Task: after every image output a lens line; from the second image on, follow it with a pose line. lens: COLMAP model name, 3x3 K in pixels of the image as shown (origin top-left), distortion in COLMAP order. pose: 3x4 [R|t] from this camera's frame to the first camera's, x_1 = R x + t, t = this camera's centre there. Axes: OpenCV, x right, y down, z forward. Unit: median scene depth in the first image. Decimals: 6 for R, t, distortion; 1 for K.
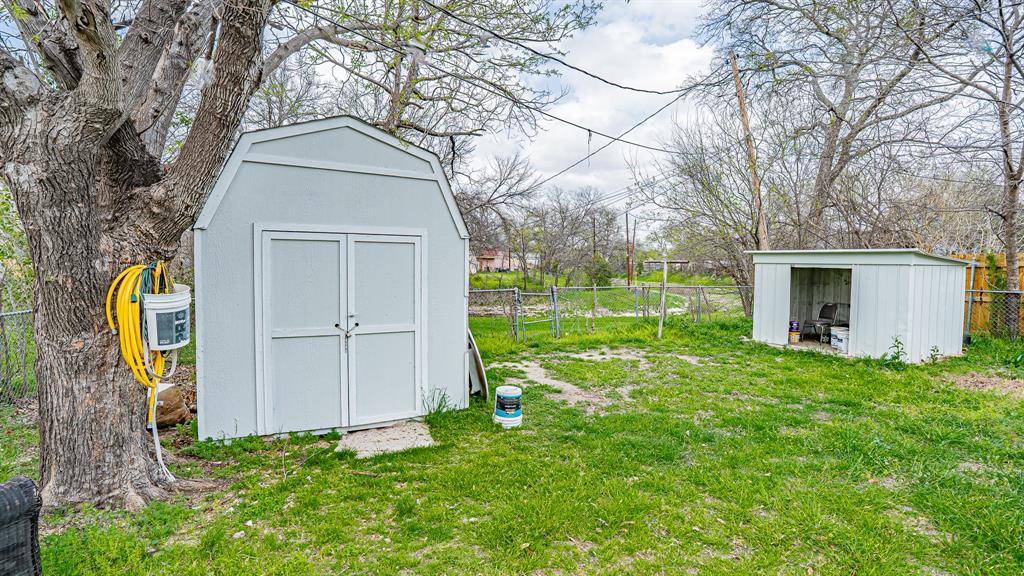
lens RADIAL K [[462.9, 0, 515.4], [0, 462.9, 284.0], [0, 0, 1]] dist [-0.073372, 0.027798]
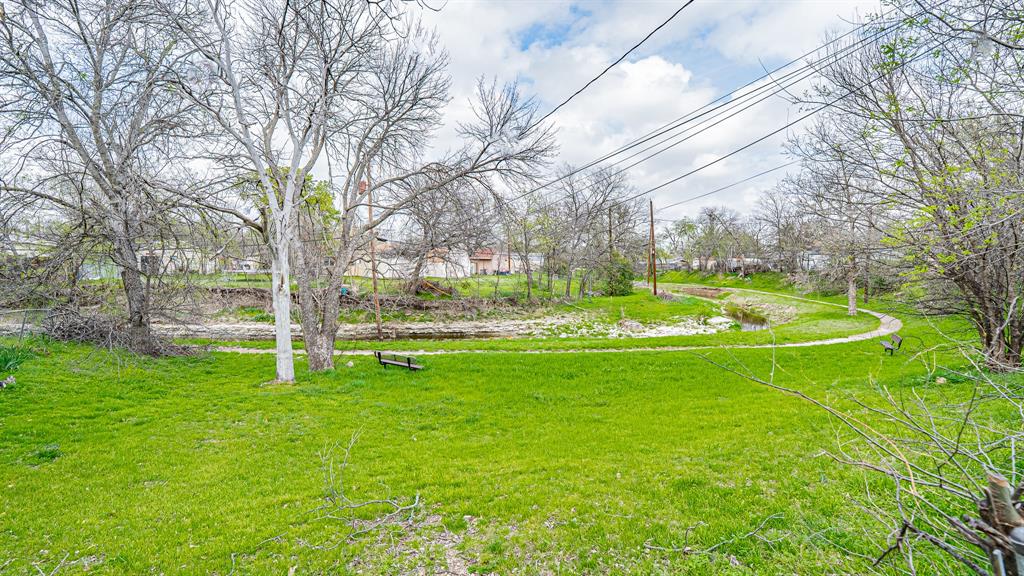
lens RADIAL K [[462.9, 0, 515.4], [0, 462.9, 284.0], [0, 0, 1]] dist [-0.073372, 0.027798]
pose [[0.999875, -0.015768, -0.001303, -0.000107], [0.015762, 0.999865, -0.004636, -0.033209], [0.001376, 0.004615, 0.999988, 1.035199]]
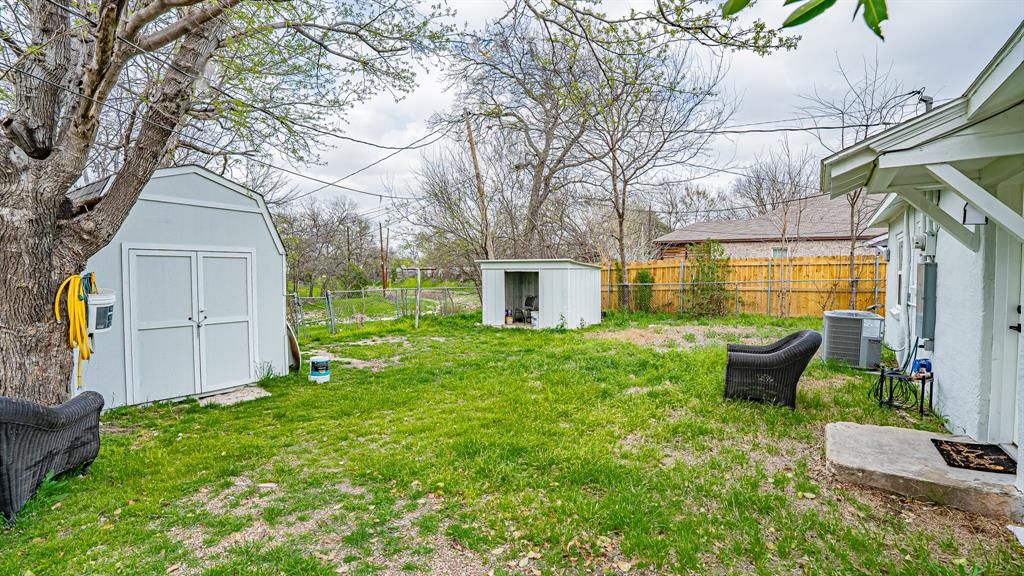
lens RADIAL K [[462.9, 0, 515.4], [0, 462.9, 284.0], [0, 0, 1]] dist [-0.073372, 0.027798]
pose [[0.865706, -0.026280, 0.499863, -0.098719], [0.034326, 0.999387, -0.006906, 0.013614], [-0.499375, 0.023137, 0.866077, -0.289931]]
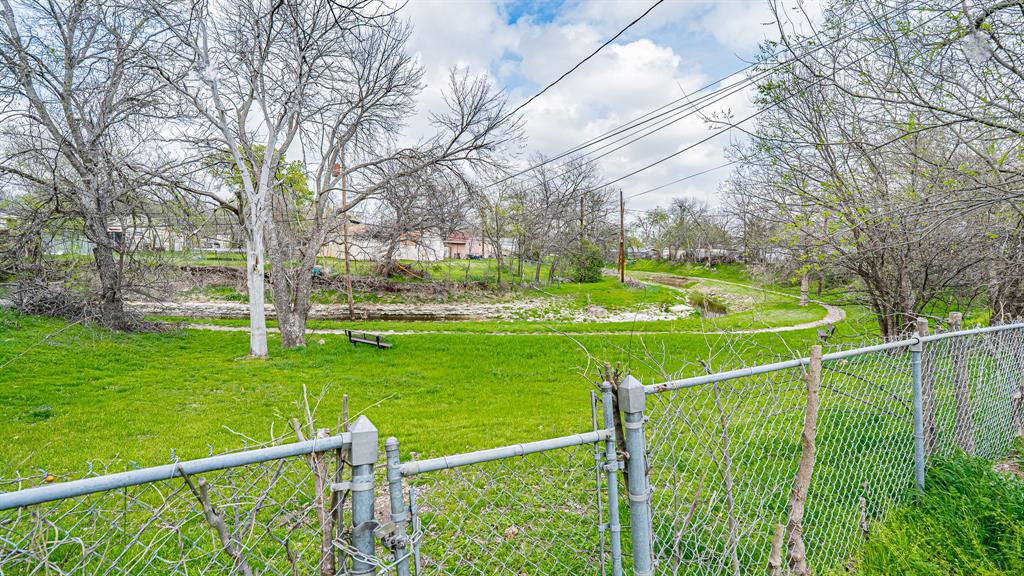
lens RADIAL K [[462.9, 0, 515.4], [0, 462.9, 284.0], [0, 0, 1]] dist [-0.073372, 0.027798]
pose [[0.998656, 0.006321, 0.051444, 0.037959], [-0.007797, 0.999562, 0.028556, -0.034650], [-0.051241, -0.028919, 0.998268, 0.934372]]
